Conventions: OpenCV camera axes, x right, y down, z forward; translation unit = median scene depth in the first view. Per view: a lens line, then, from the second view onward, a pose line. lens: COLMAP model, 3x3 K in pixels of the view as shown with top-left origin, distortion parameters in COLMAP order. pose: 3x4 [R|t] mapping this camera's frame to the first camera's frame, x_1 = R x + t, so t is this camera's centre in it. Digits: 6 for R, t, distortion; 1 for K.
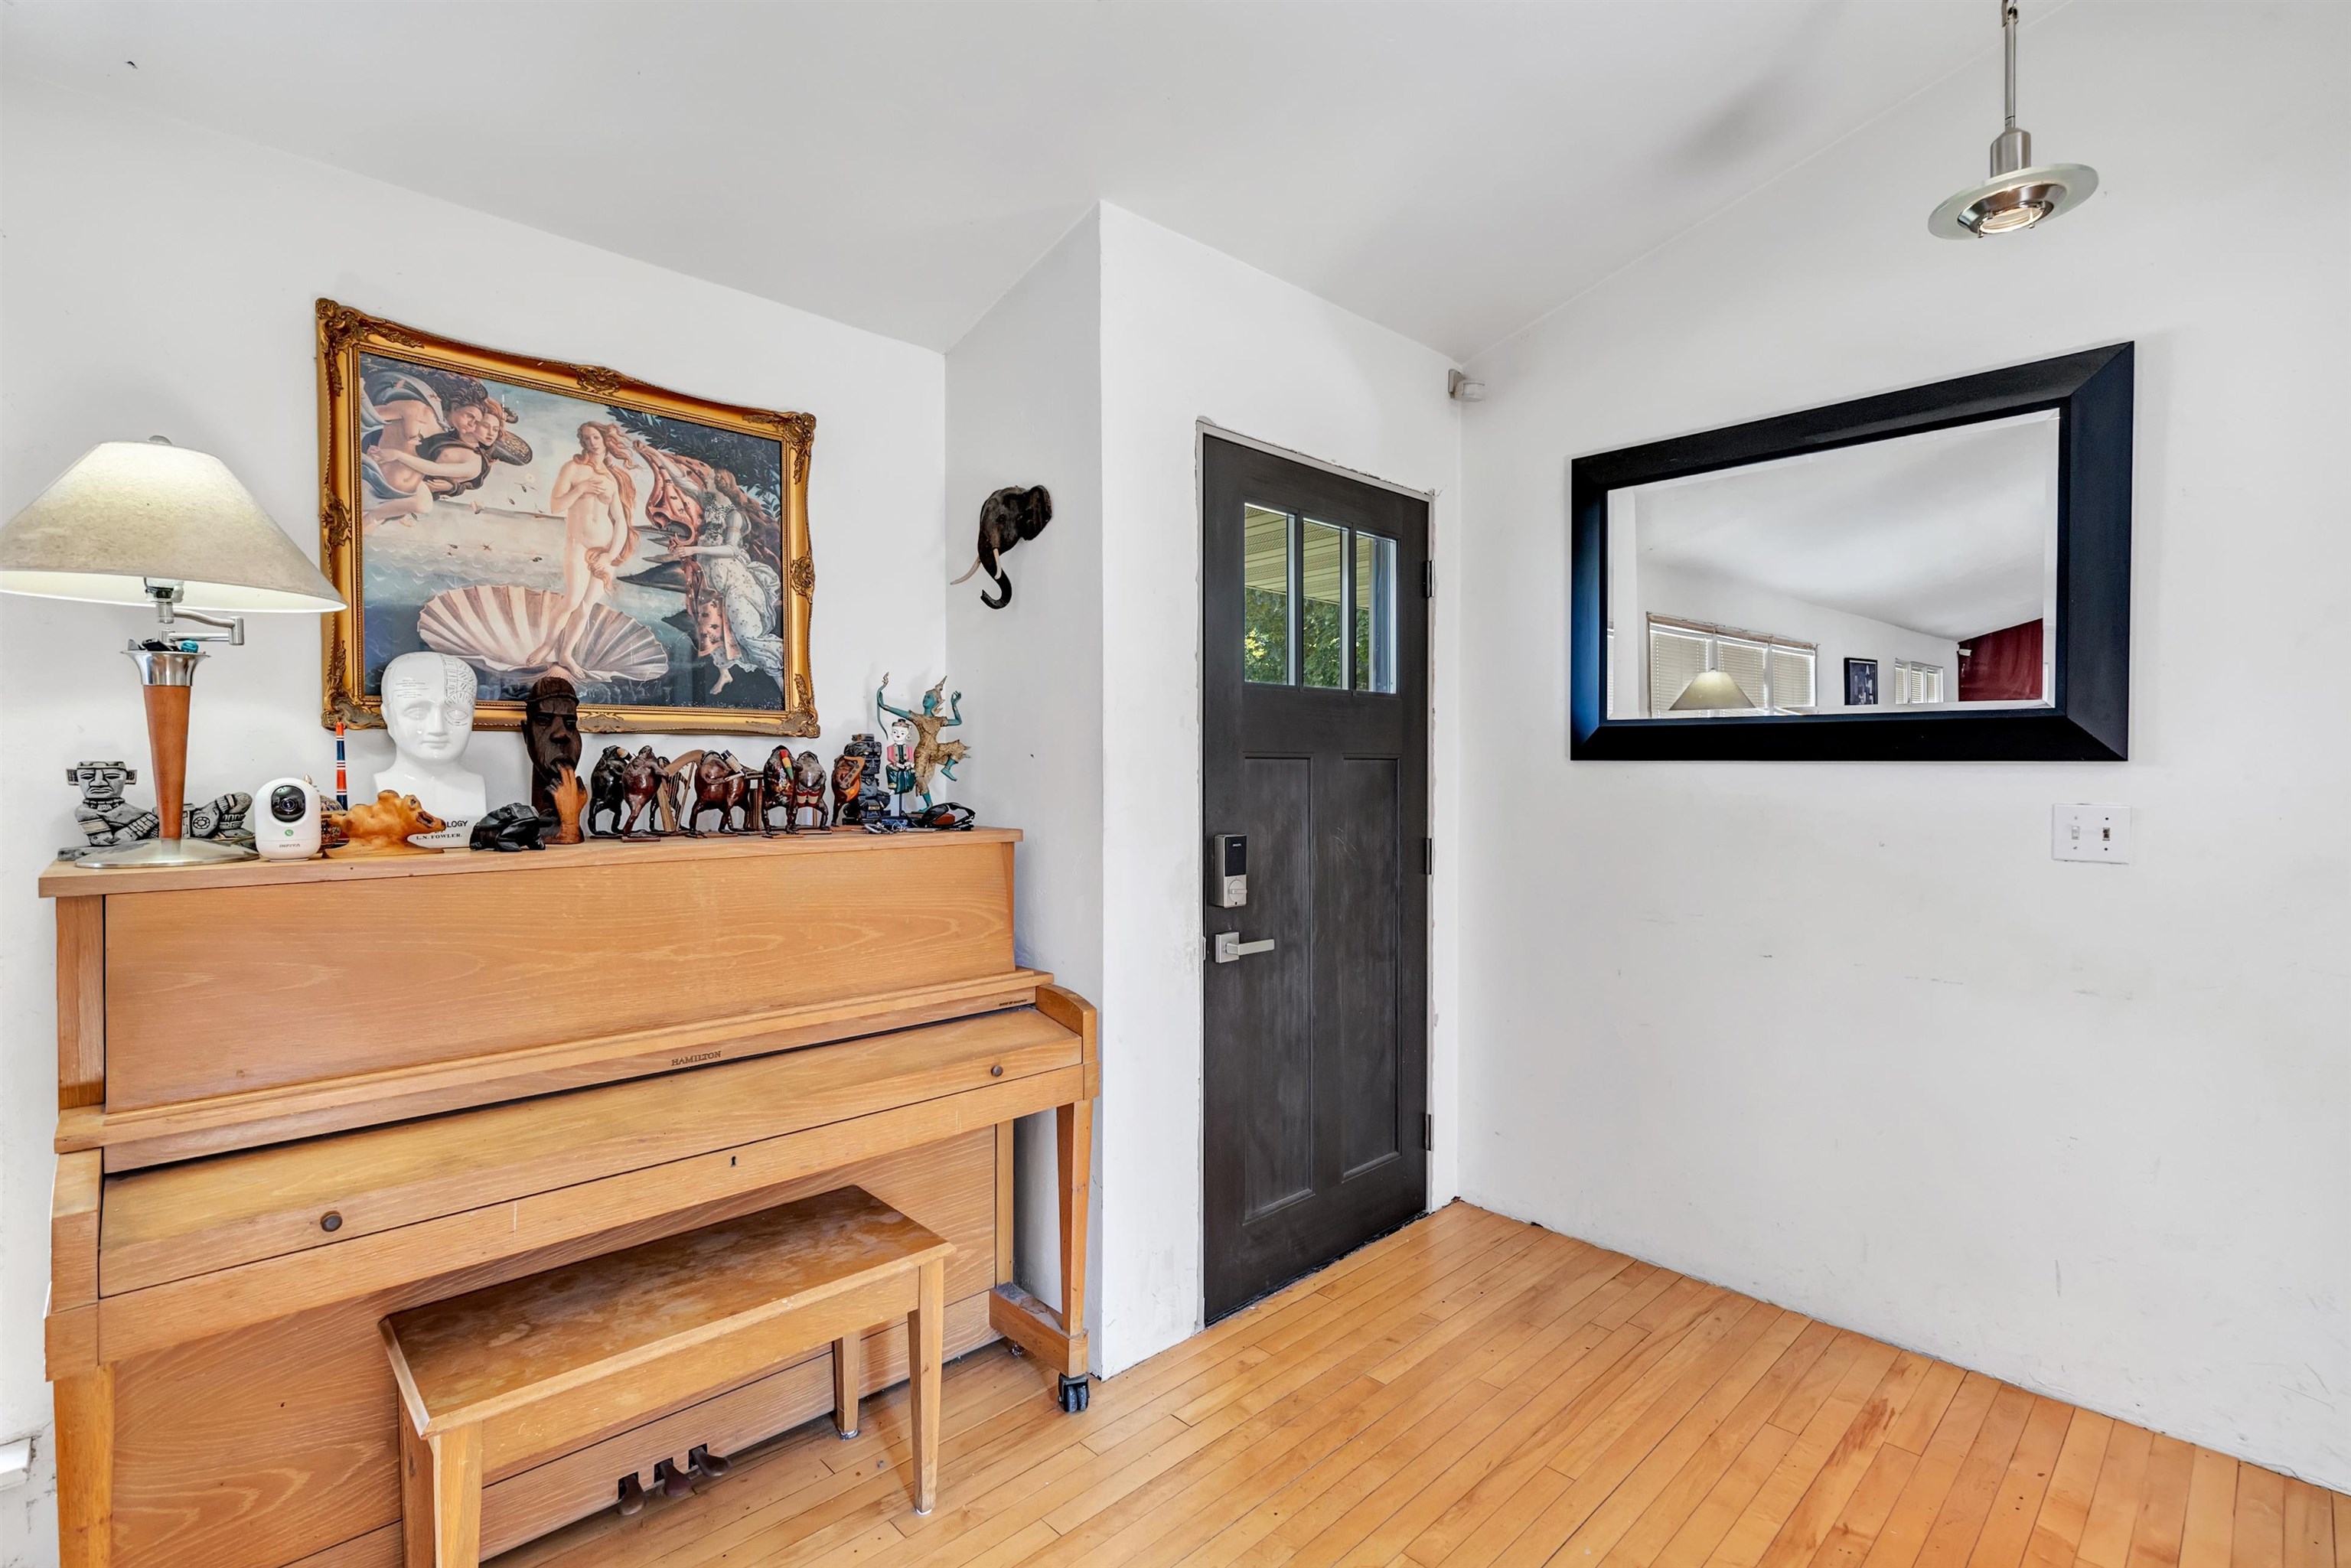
lens RADIAL K [[1066.8, 0, 1162.3], [0, 1066.8, 779.0], [0, 0, 1]] dist [0.001714, -0.000559]
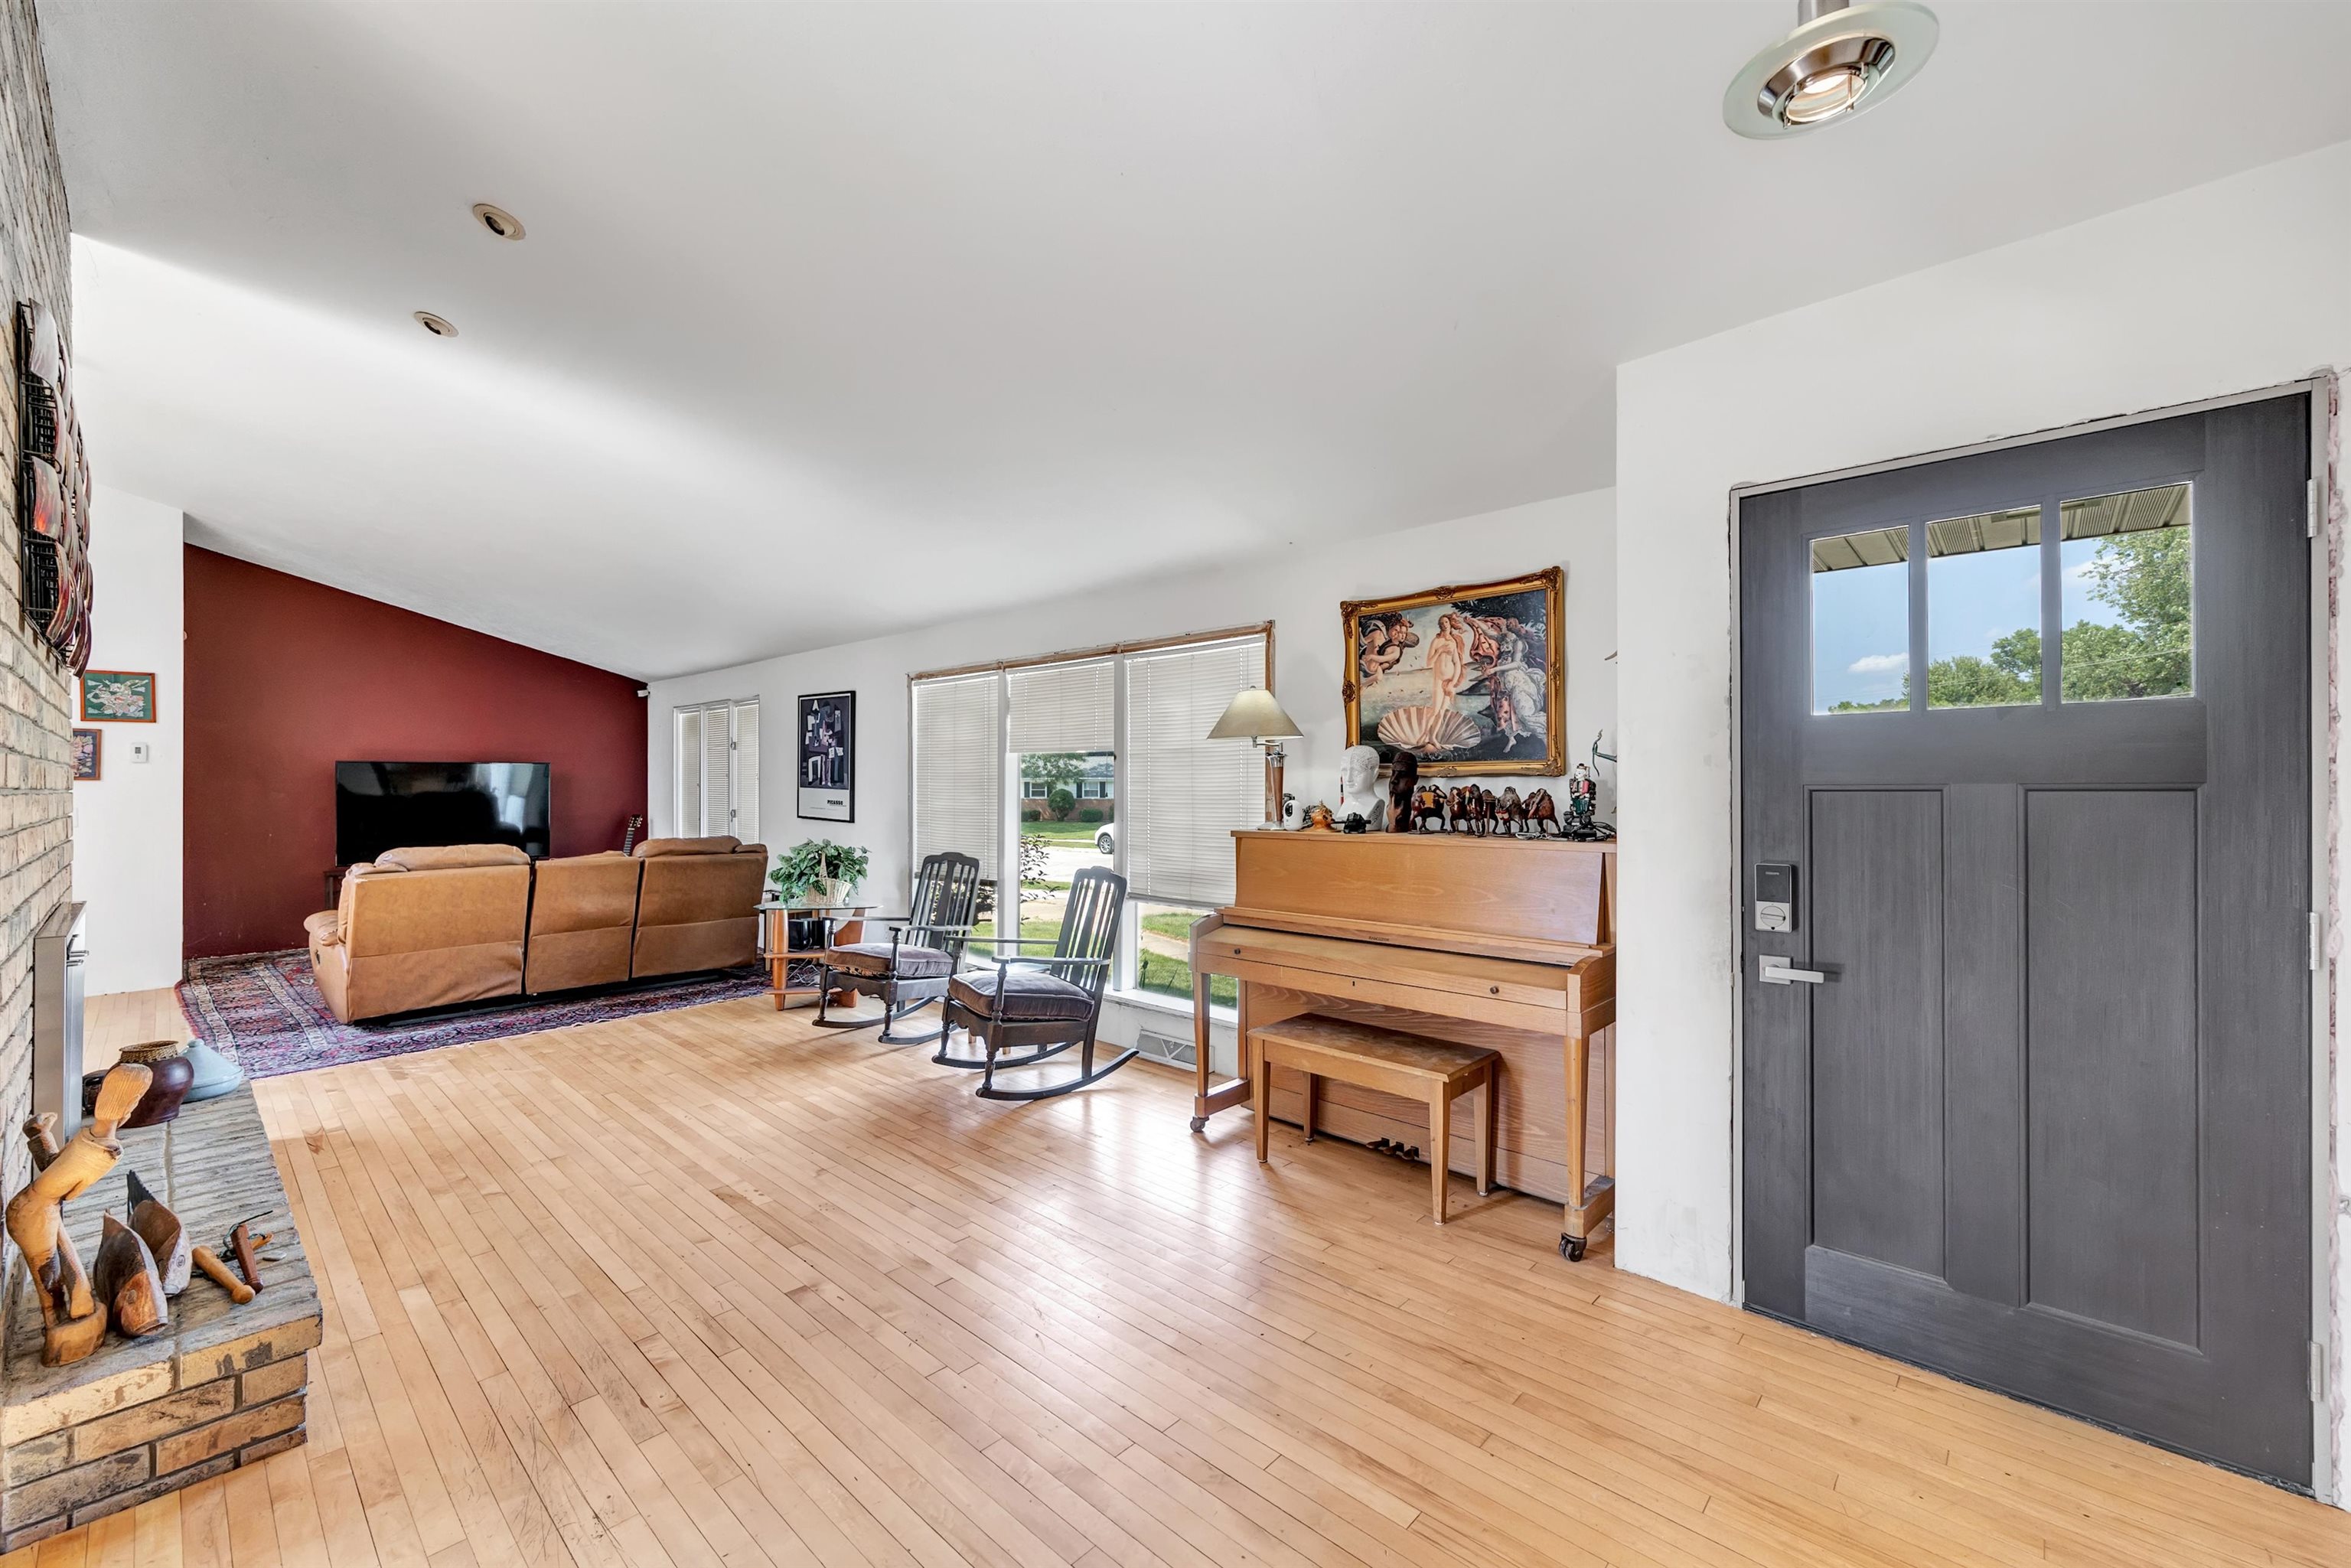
lens RADIAL K [[969.2, 0, 1104.9], [0, 969.2, 784.2], [0, 0, 1]] dist [0.000201, -0.000041]
pose [[0.006010, -0.001707, -0.999980, 1.177410], [-0.003766, 0.999991, -0.001730, -0.025745], [0.999975, 0.003776, 0.006004, 0.379171]]
